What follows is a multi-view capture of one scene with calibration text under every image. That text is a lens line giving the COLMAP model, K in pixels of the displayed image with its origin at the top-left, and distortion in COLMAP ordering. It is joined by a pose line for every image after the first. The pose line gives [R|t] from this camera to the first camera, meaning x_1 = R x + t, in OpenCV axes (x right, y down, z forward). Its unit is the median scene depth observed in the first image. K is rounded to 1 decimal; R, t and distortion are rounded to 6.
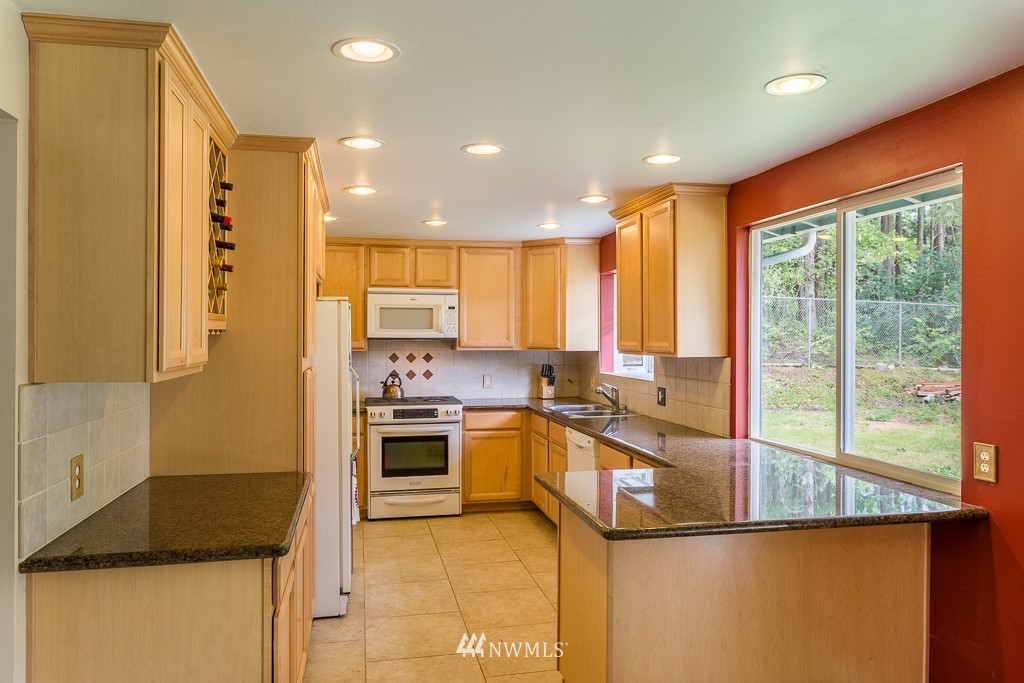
lens RADIAL K [[703.9, 0, 518.0], [0, 703.9, 342.1], [0, 0, 1]] dist [0.003017, 0.007332]
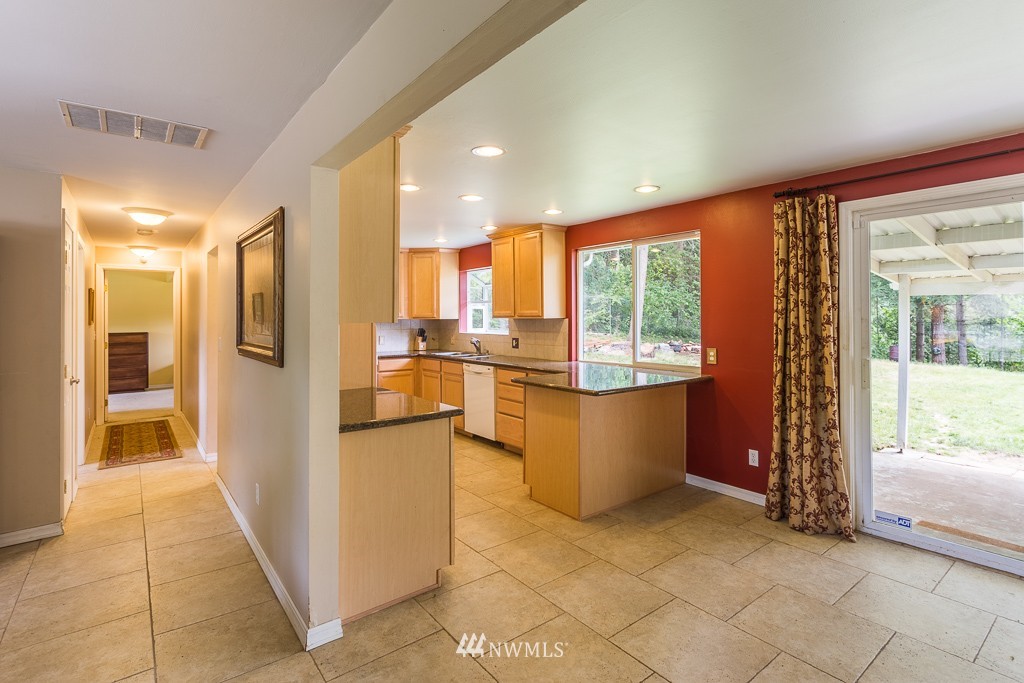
lens RADIAL K [[495.9, 0, 528.3], [0, 495.9, 316.7], [0, 0, 1]] dist [0.007031, -0.000926]
pose [[0.898305, -0.004979, 0.439345, -0.359819], [0.008774, 0.999940, -0.006609, 0.024450], [-0.439285, 0.009792, 0.898294, -0.133234]]
